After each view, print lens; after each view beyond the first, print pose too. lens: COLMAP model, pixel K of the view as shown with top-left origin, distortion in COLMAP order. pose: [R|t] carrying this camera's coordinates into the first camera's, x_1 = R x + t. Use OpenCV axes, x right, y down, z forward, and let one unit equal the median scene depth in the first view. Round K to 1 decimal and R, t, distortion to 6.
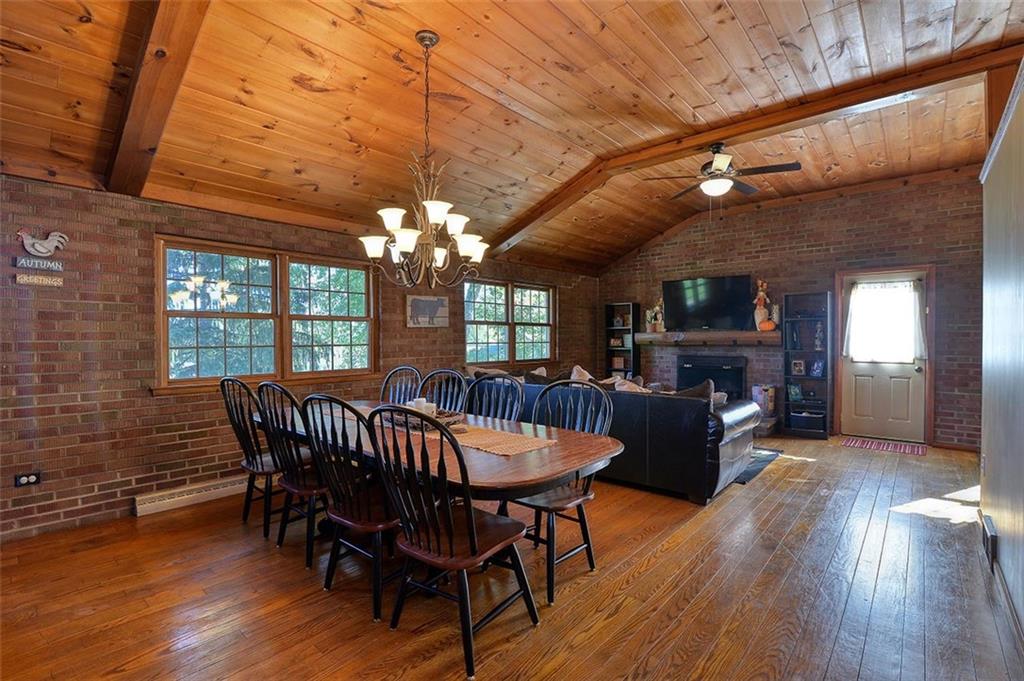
lens RADIAL K [[468.4, 0, 512.2], [0, 468.4, 335.2], [0, 0, 1]] dist [-0.017048, -0.000283]
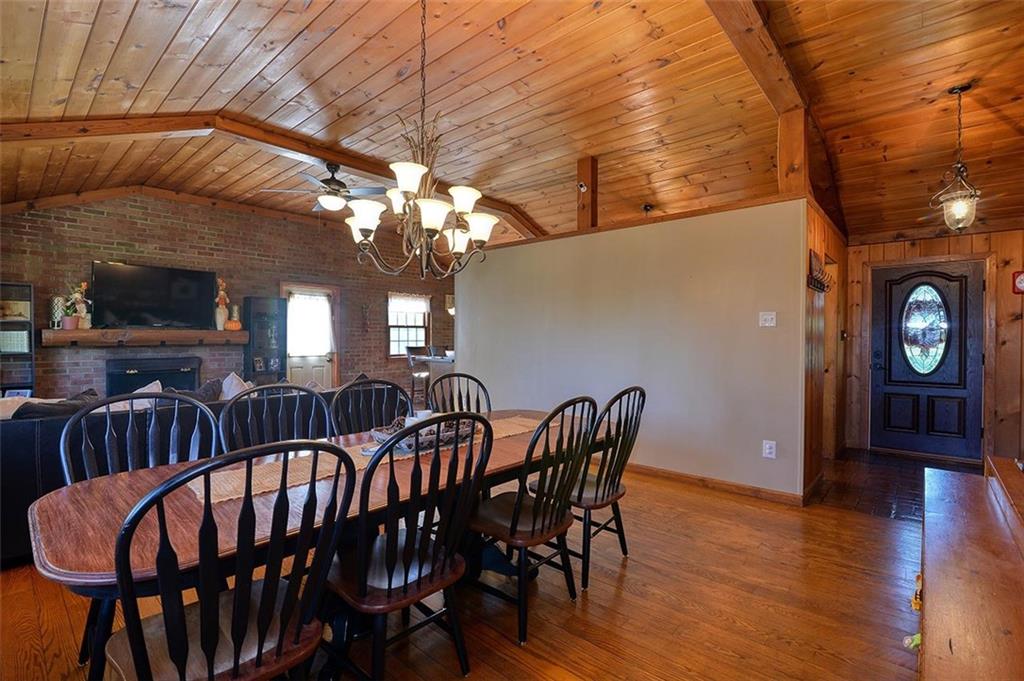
lens RADIAL K [[468.4, 0, 516.0], [0, 468.4, 342.3], [0, 0, 1]] dist [-0.017048, -0.000283]
pose [[0.000292, -0.008114, 0.999967, -0.479455], [-0.005463, 0.999952, 0.008115, 0.005153], [-0.999985, -0.005465, 0.000248, 0.383452]]
